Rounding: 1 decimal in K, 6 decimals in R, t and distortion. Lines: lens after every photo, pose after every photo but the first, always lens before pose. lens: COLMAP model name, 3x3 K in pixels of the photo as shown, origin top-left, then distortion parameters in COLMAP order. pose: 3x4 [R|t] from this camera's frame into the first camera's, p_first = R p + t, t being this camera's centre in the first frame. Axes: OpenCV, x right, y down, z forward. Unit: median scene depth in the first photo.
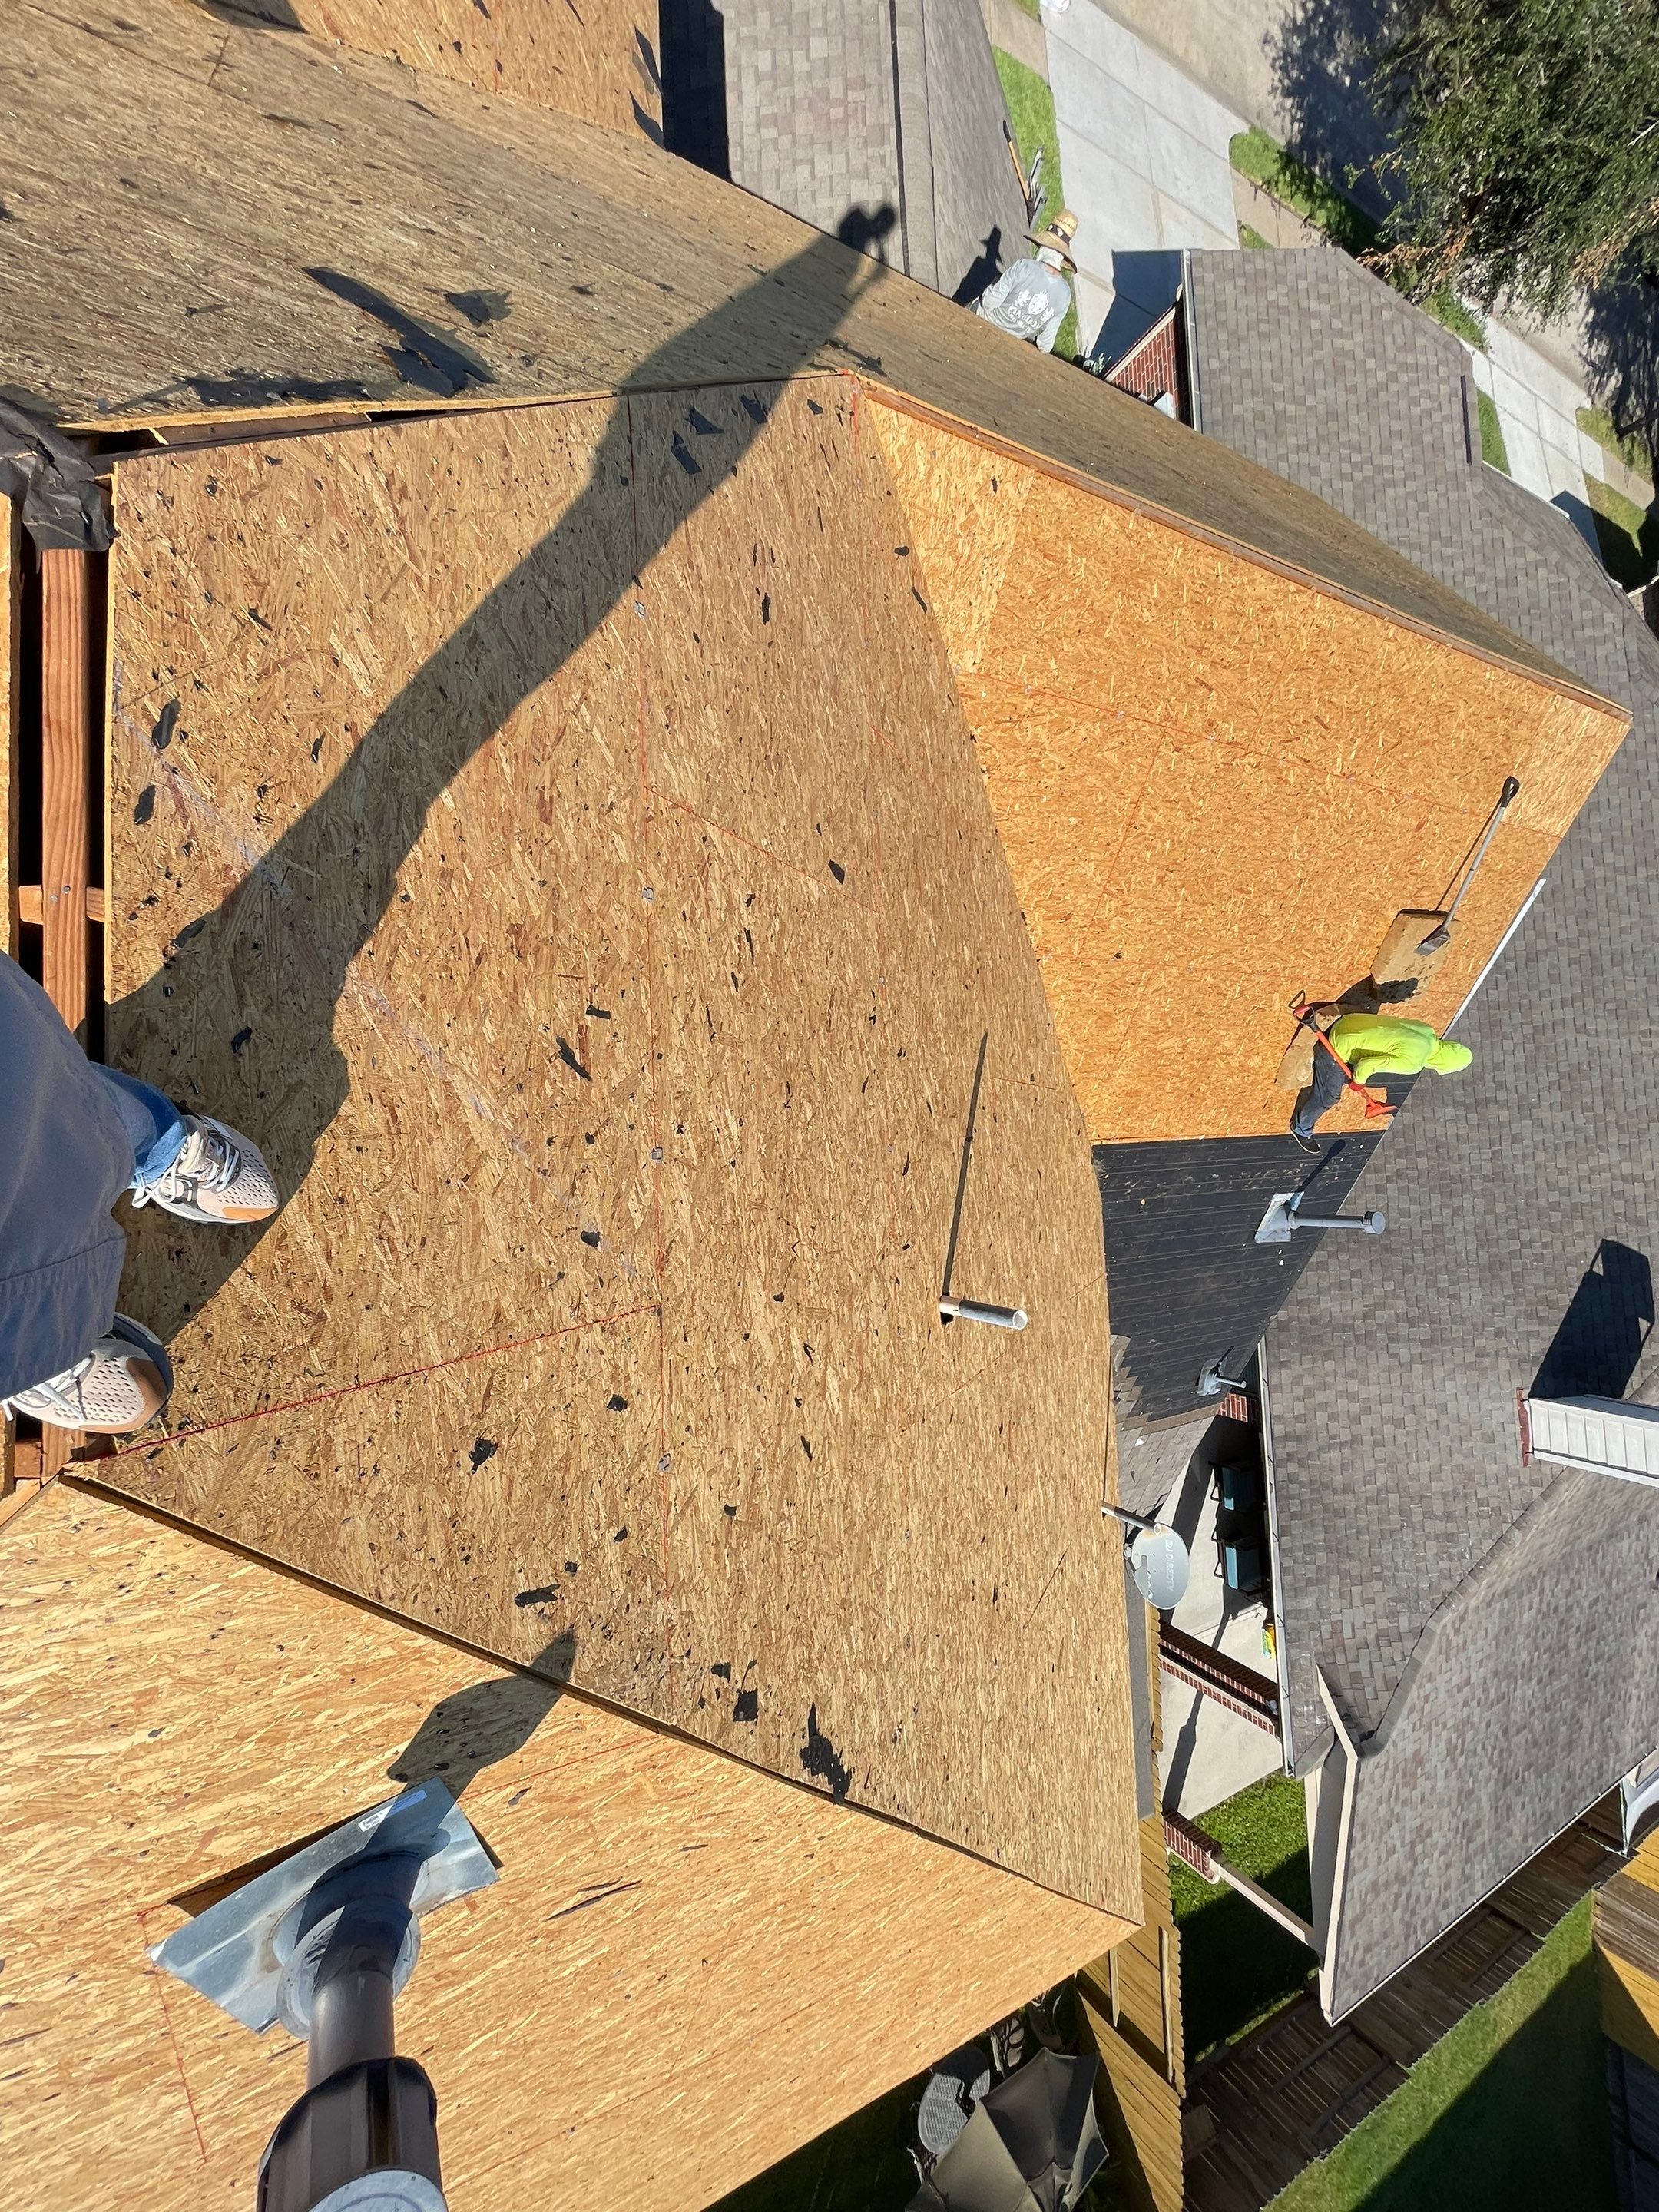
lens RADIAL K [[886.3, 0, 826.0], [0, 886.3, 1106.8], [0, 0, 1]] dist [-0.000487, -0.000056]
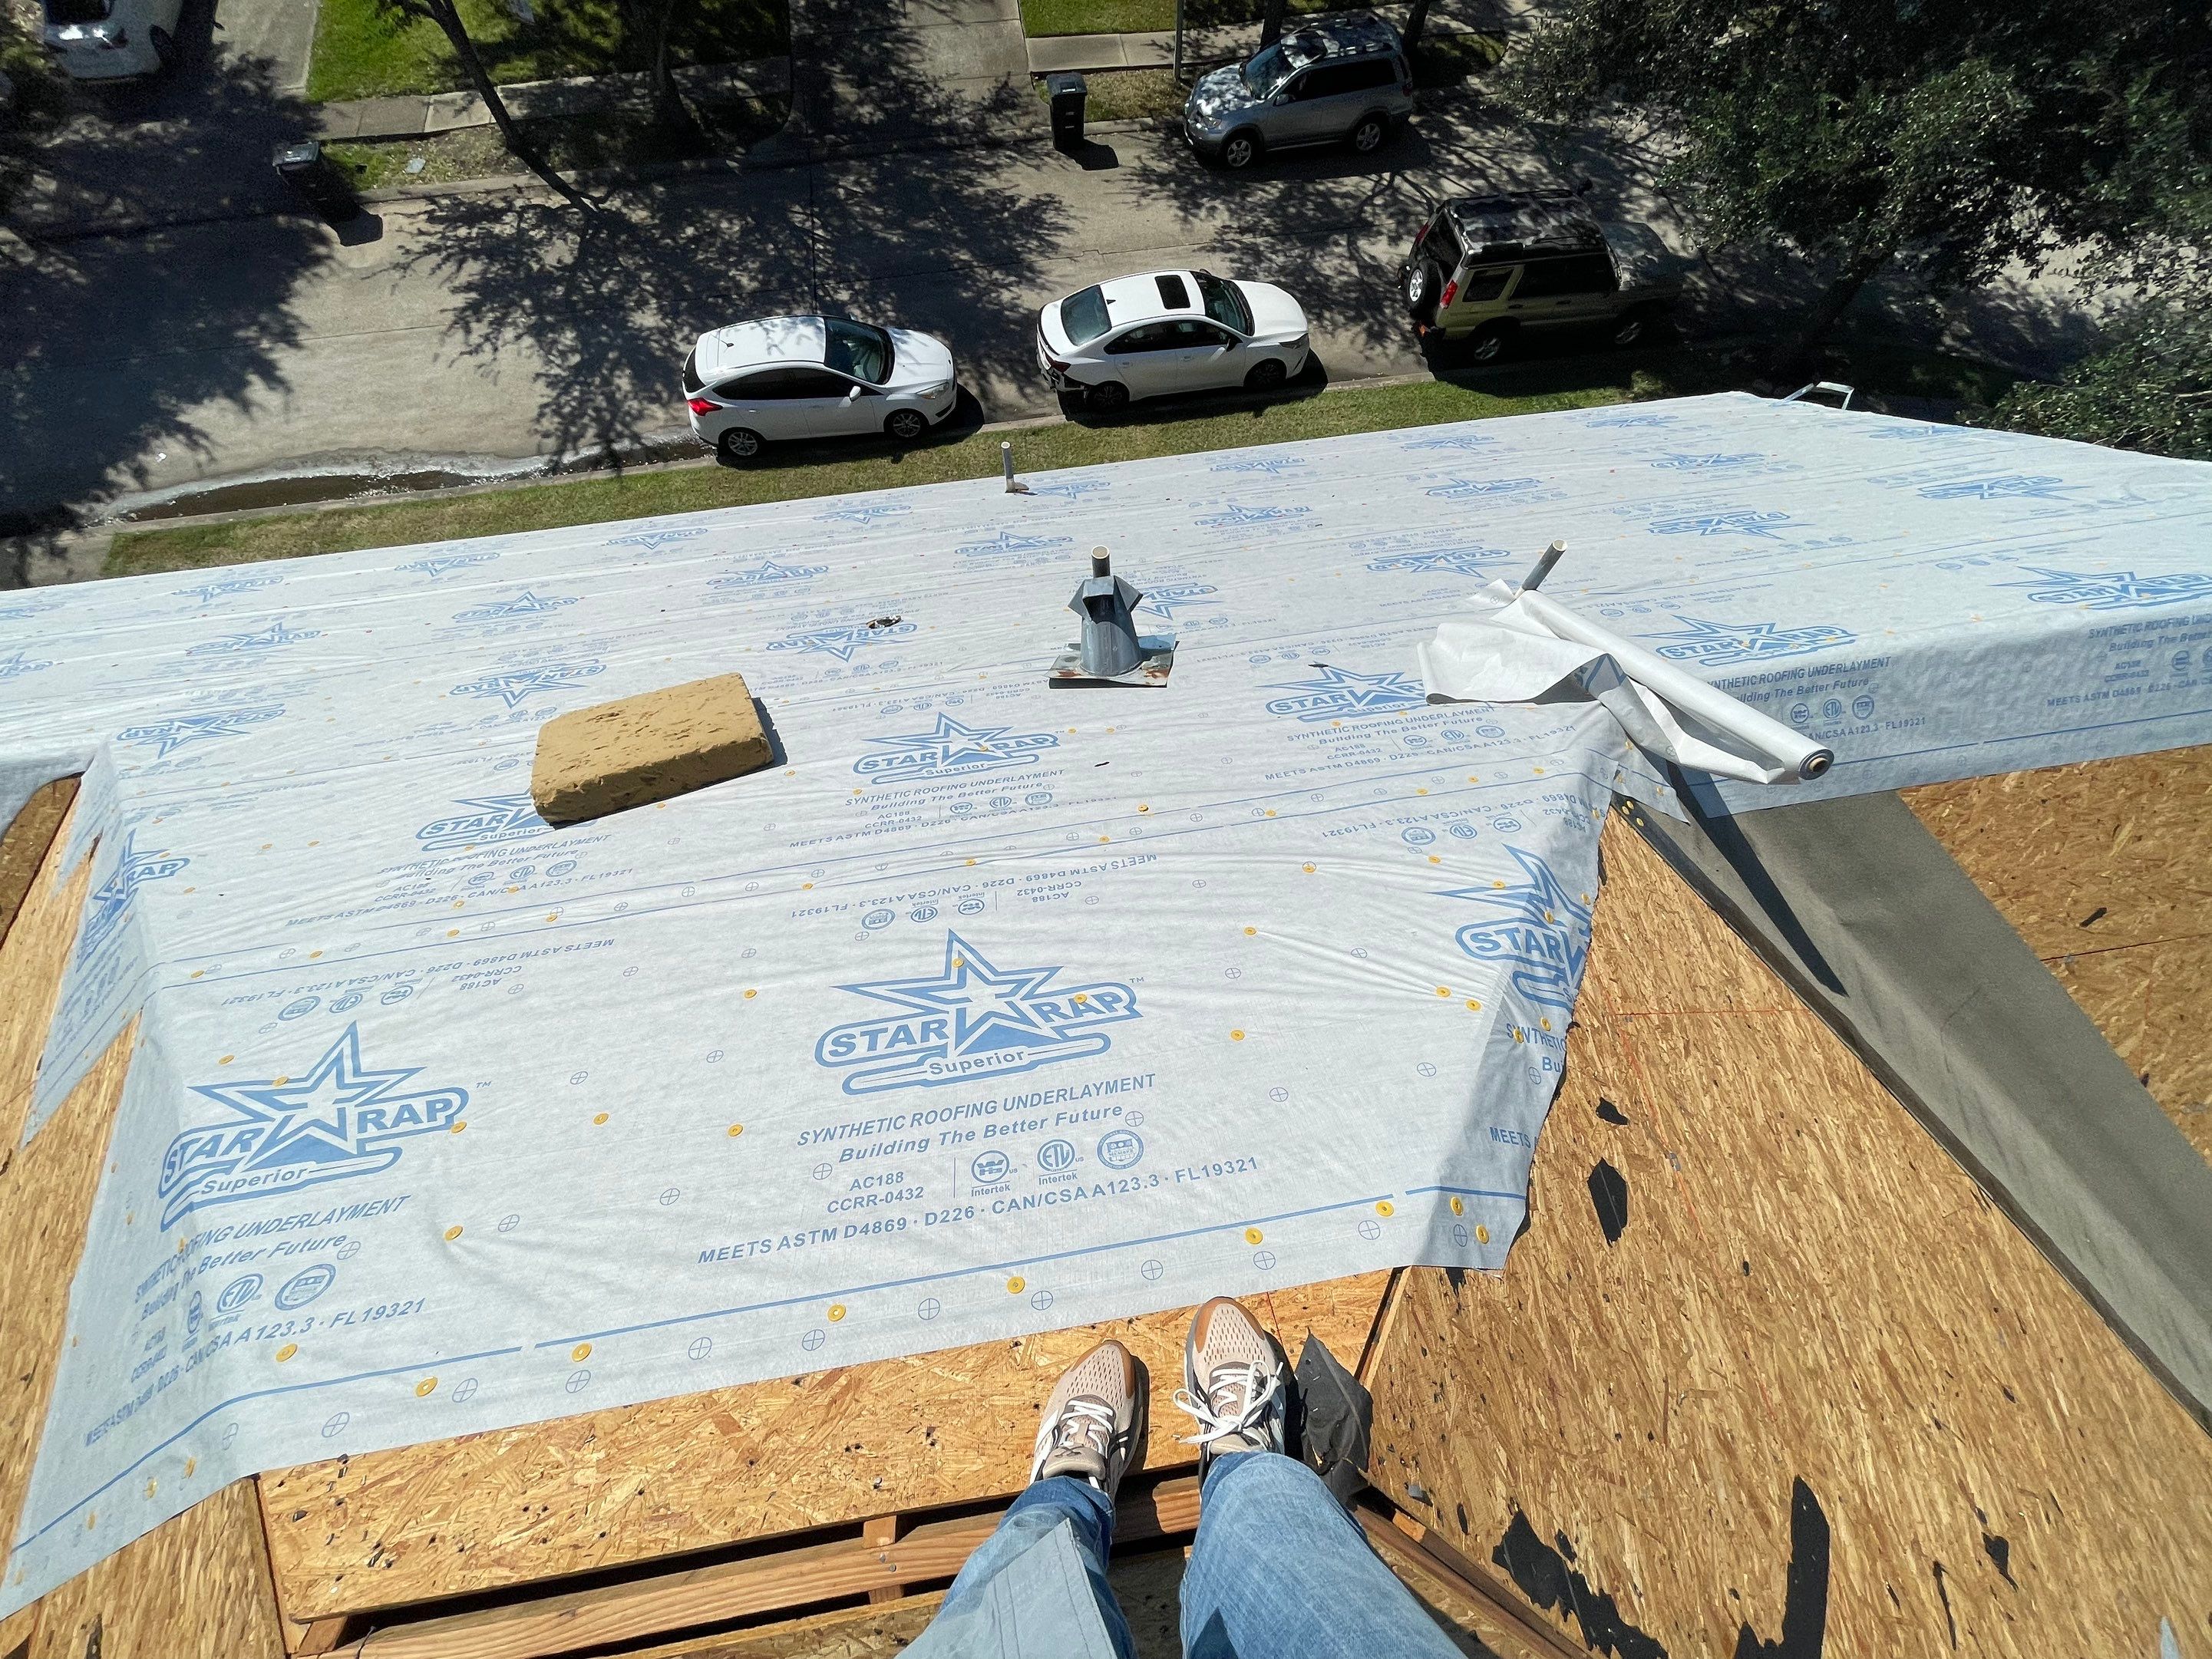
lens RADIAL K [[891.9, 0, 1107.3], [0, 891.9, 841.9], [0, 0, 1]] dist [-0.010424, 0.006618]
pose [[0.093849, 0.615695, -0.782376, -0.243298], [-0.987306, 0.158700, 0.006459, -0.270196], [0.128140, 0.771838, 0.622773, -0.092853]]
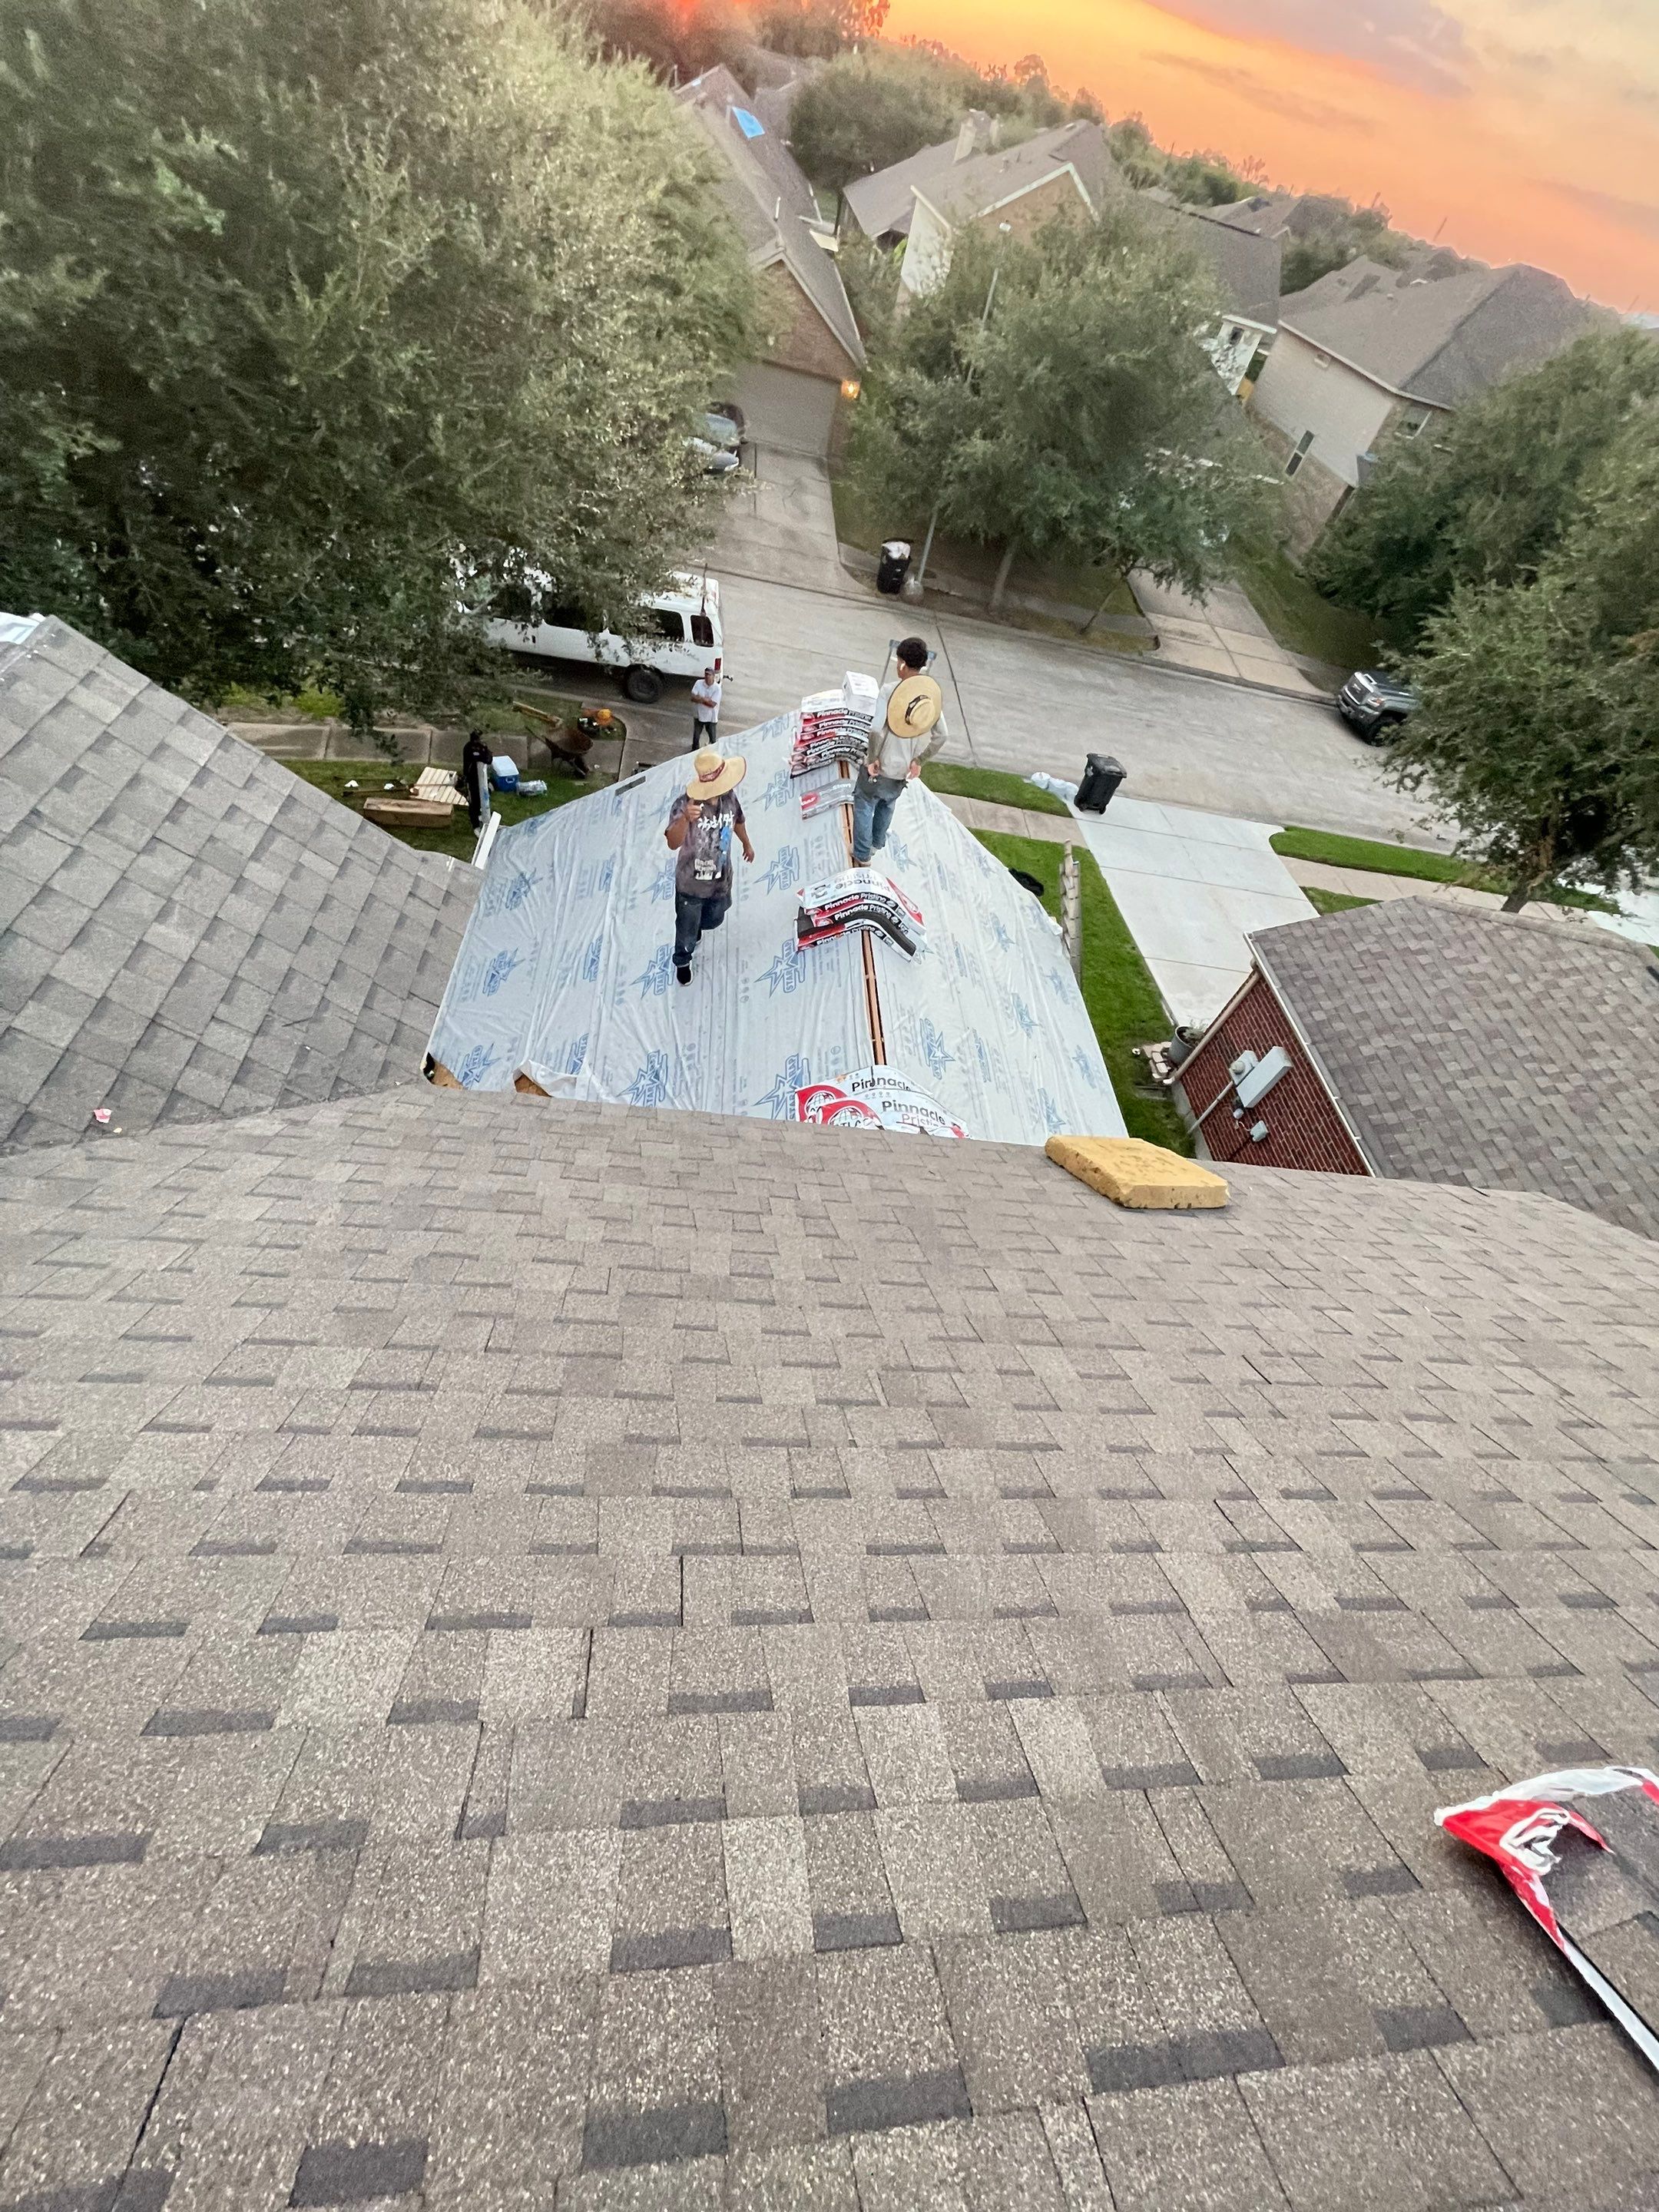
lens RADIAL K [[888.5, 0, 829.5], [0, 888.5, 1106.0], [0, 0, 1]] dist [-0.016272, 0.006853]
pose [[0.961930, -0.179610, -0.205989, 0.666512], [0.027769, 0.814053, -0.580127, -1.325683], [0.271883, 0.552321, 0.788049, 1.097254]]
